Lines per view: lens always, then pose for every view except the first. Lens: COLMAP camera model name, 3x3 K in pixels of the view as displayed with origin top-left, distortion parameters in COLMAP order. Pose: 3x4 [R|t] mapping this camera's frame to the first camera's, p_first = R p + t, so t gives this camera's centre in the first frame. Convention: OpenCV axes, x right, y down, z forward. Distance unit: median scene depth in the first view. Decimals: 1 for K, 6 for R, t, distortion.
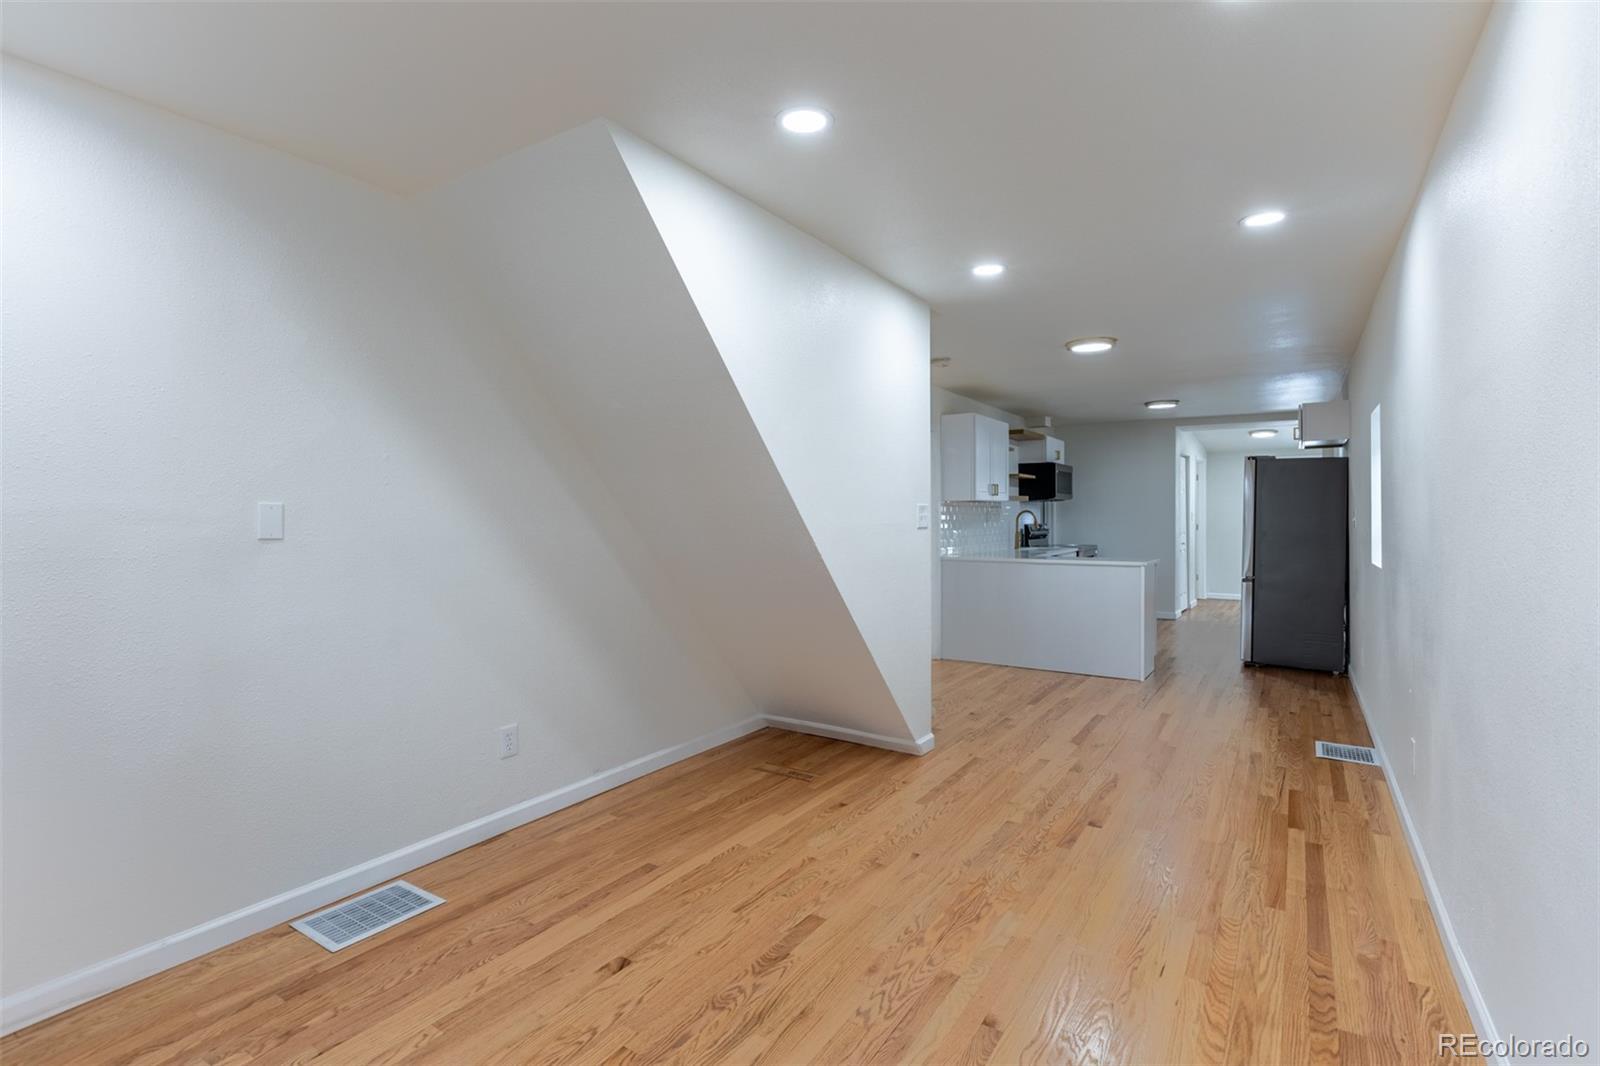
lens RADIAL K [[746.9, 0, 799.1], [0, 746.9, 523.3], [0, 0, 1]] dist [-0.002549, -0.002215]
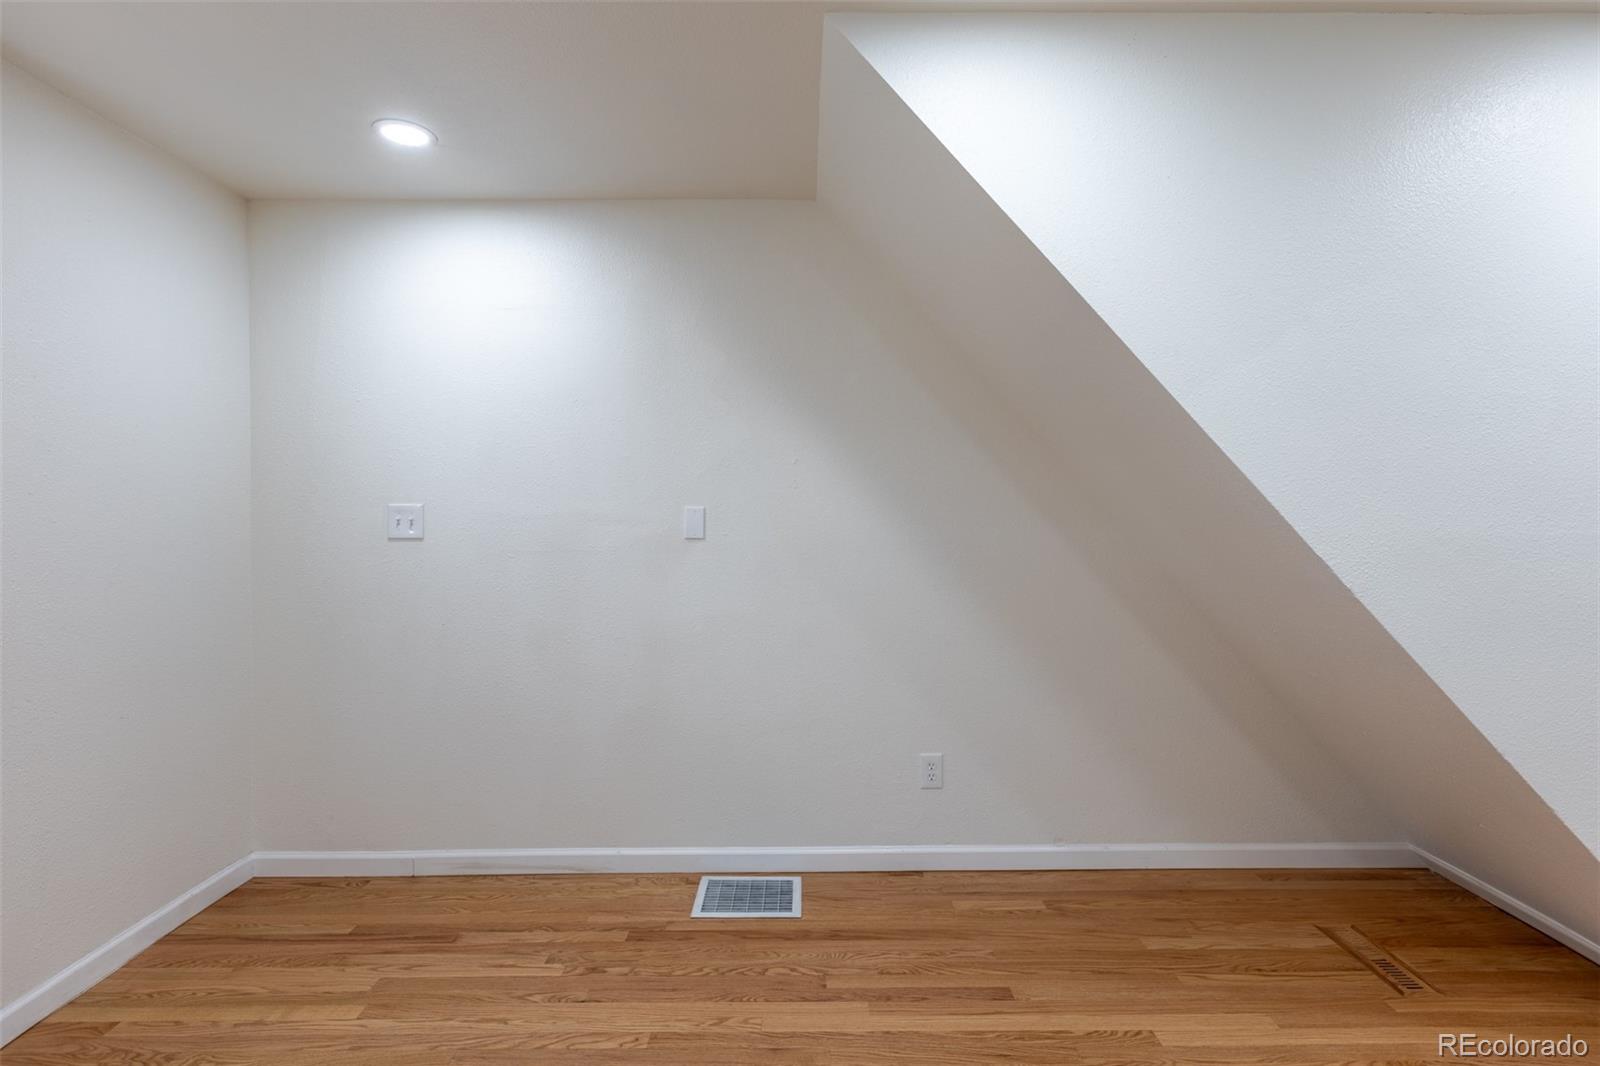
lens RADIAL K [[746.9, 0, 799.8], [0, 746.9, 529.7], [0, 0, 1]] dist [-0.002549, -0.002215]
pose [[0.553659, 0.012797, -0.832645, 0.285254], [-0.007894, 0.999918, 0.010118, -0.004618], [0.832706, 0.000971, 0.553714, 0.405960]]
